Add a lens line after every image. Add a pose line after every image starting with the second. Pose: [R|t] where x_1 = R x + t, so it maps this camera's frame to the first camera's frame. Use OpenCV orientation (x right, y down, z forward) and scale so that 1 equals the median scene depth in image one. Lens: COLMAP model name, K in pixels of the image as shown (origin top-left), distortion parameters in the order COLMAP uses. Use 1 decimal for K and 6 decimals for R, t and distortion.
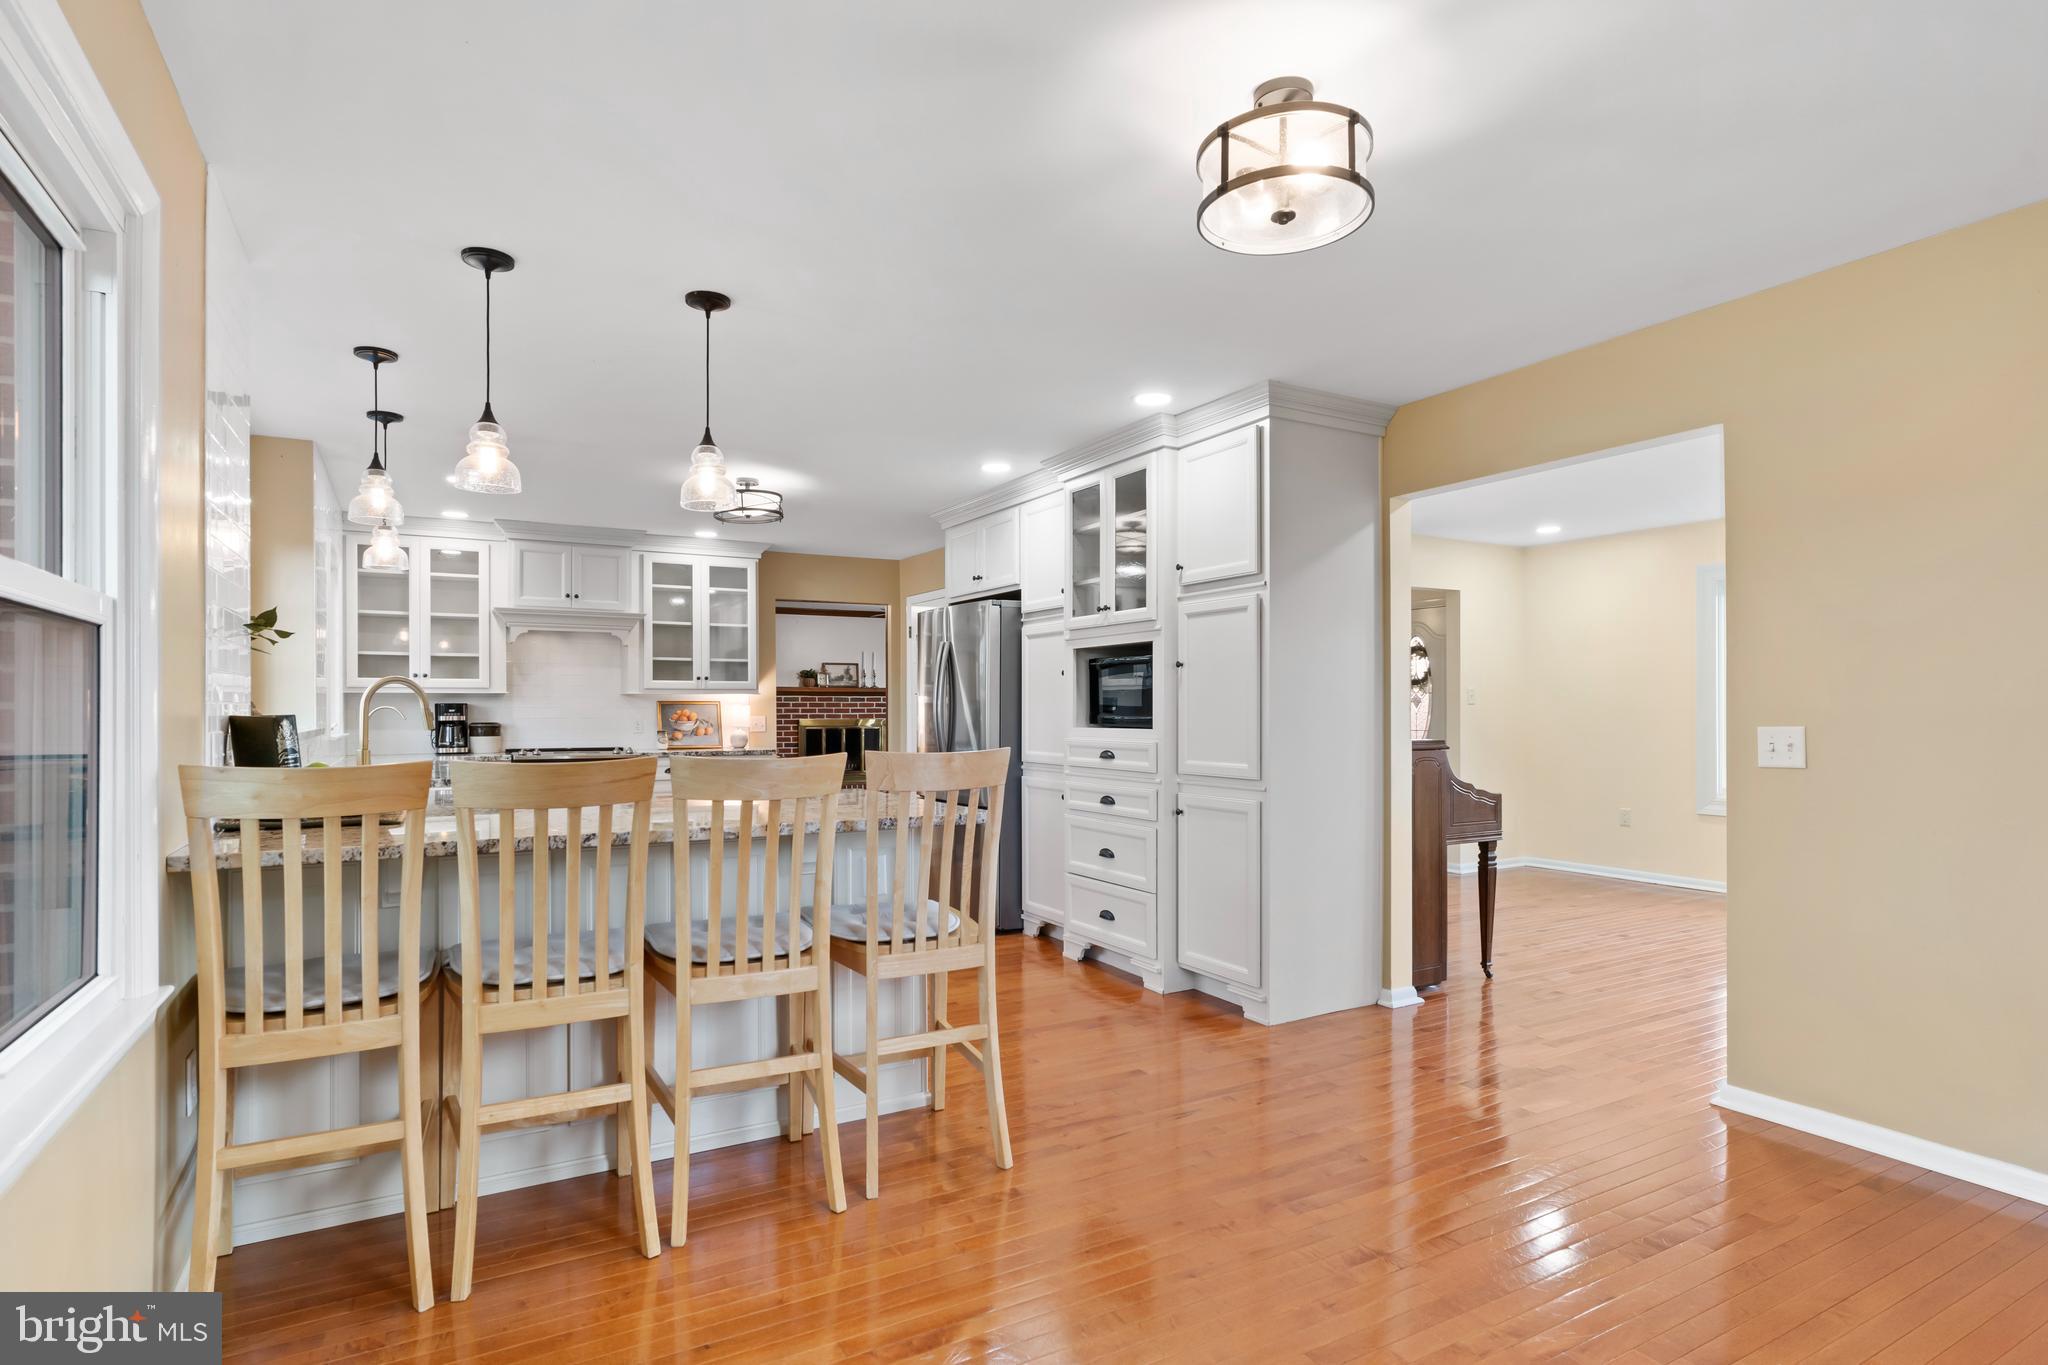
lens RADIAL K [[1051.5, 0, 1009.9], [0, 1051.5, 712.1], [0, 0, 1]] dist [-0.005904, 0.003626]
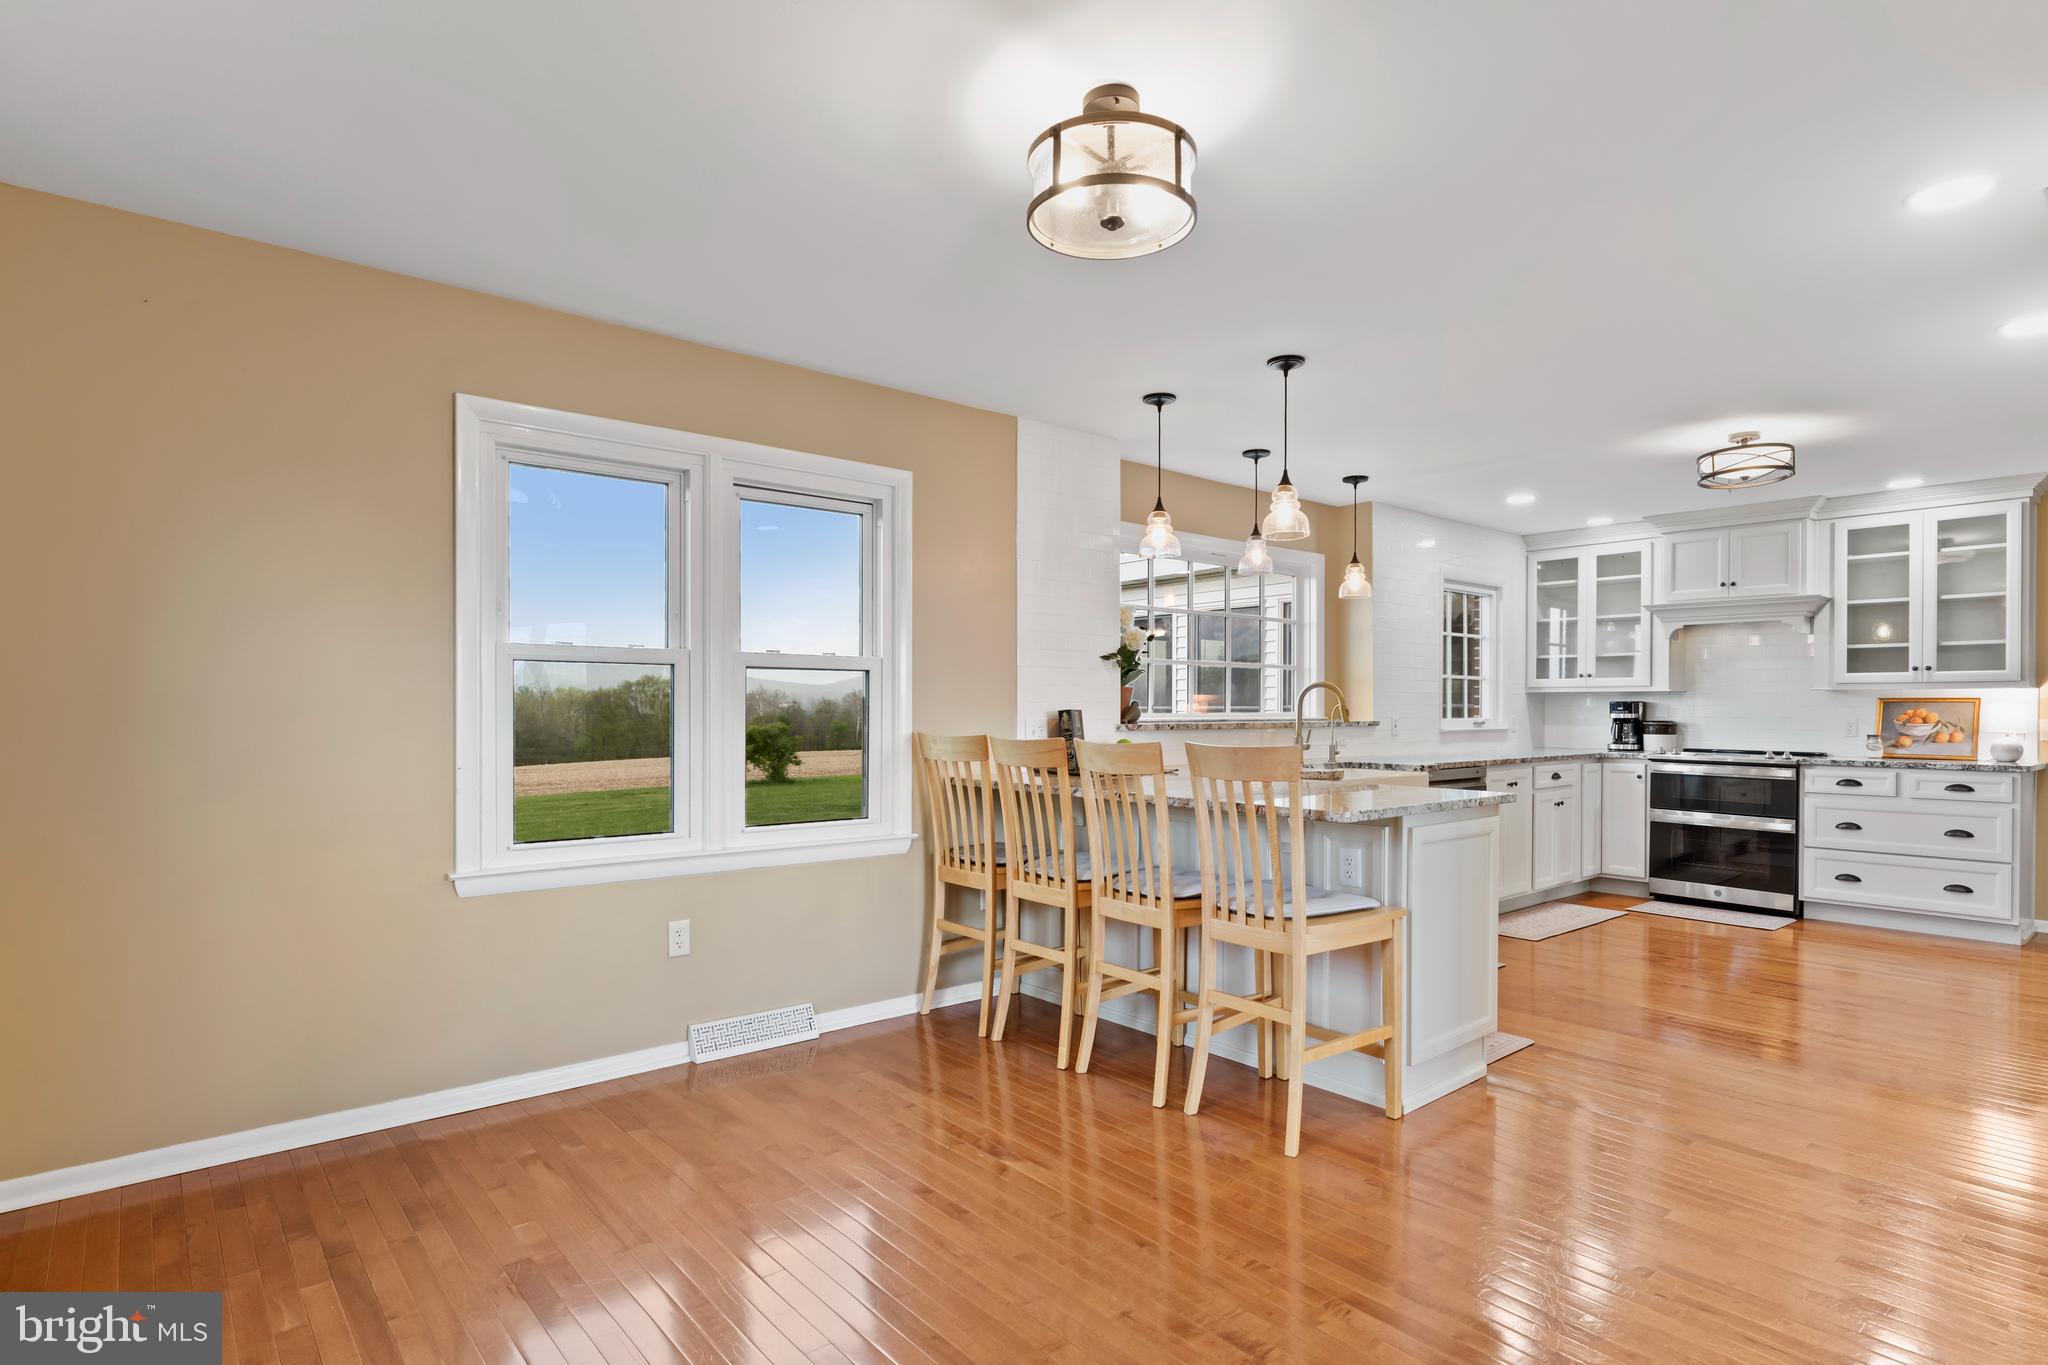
lens RADIAL K [[1051.5, 0, 1011.3], [0, 1051.5, 718.5], [0, 0, 1]] dist [-0.005904, 0.003626]
pose [[0.187697, 0.014215, -0.982124, 0.458010], [-0.005951, 0.999893, 0.013335, -0.002247], [0.982209, 0.003342, 0.187762, 0.265709]]
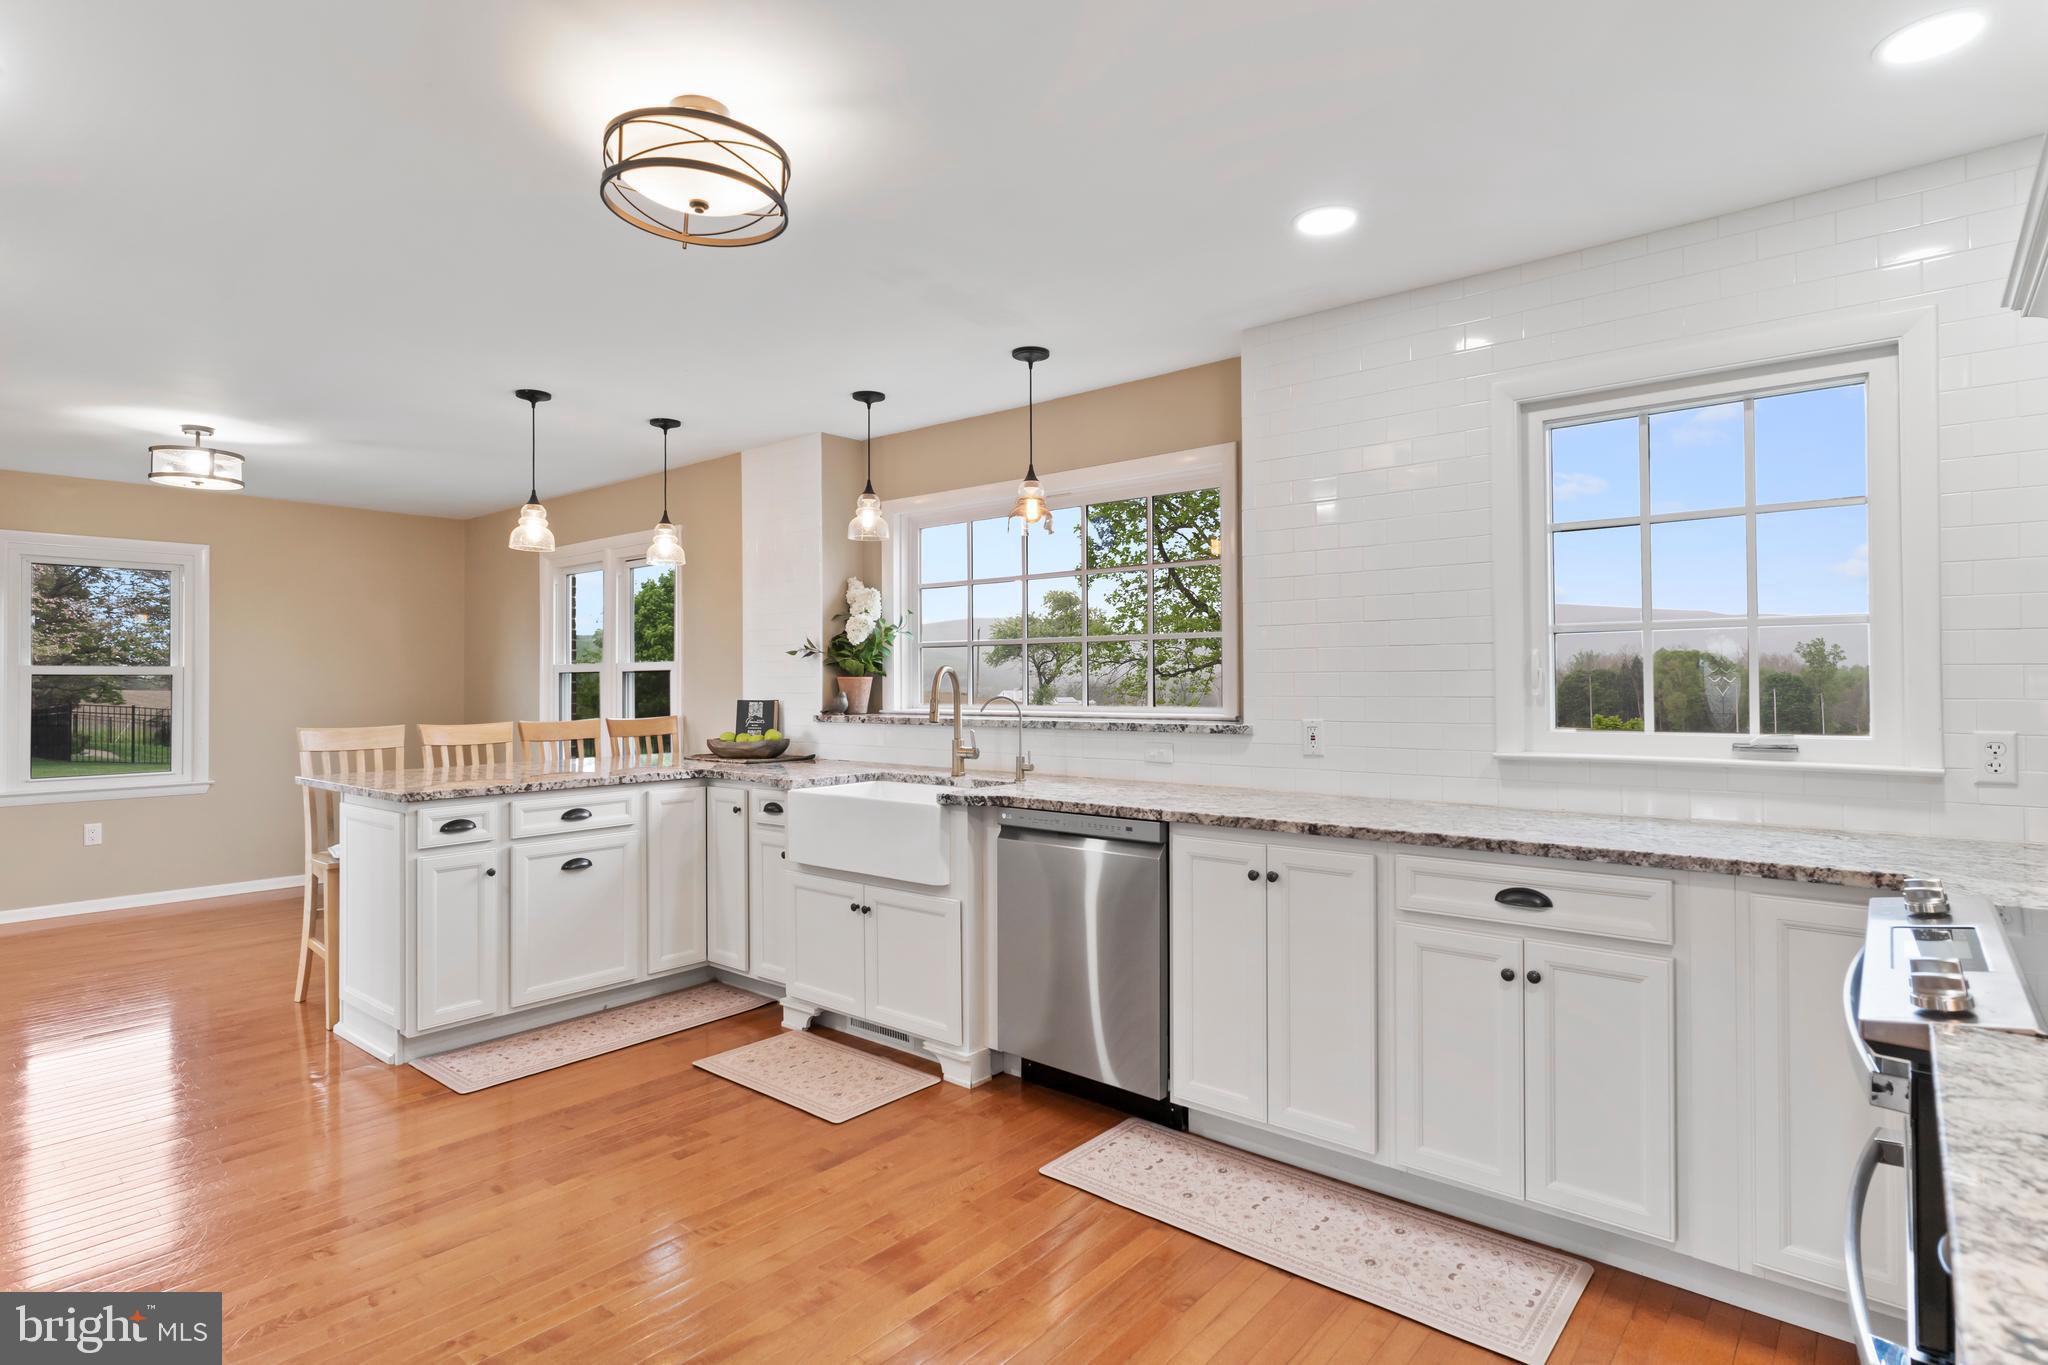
lens RADIAL K [[1051.5, 0, 1013.7], [0, 1051.5, 671.1], [0, 0, 1]] dist [-0.005904, 0.003626]
pose [[-0.935682, 0.002027, -0.352839, -0.217645], [0.005292, 0.999952, -0.008289, -0.014658], [0.352805, -0.009623, -0.935647, 1.375895]]
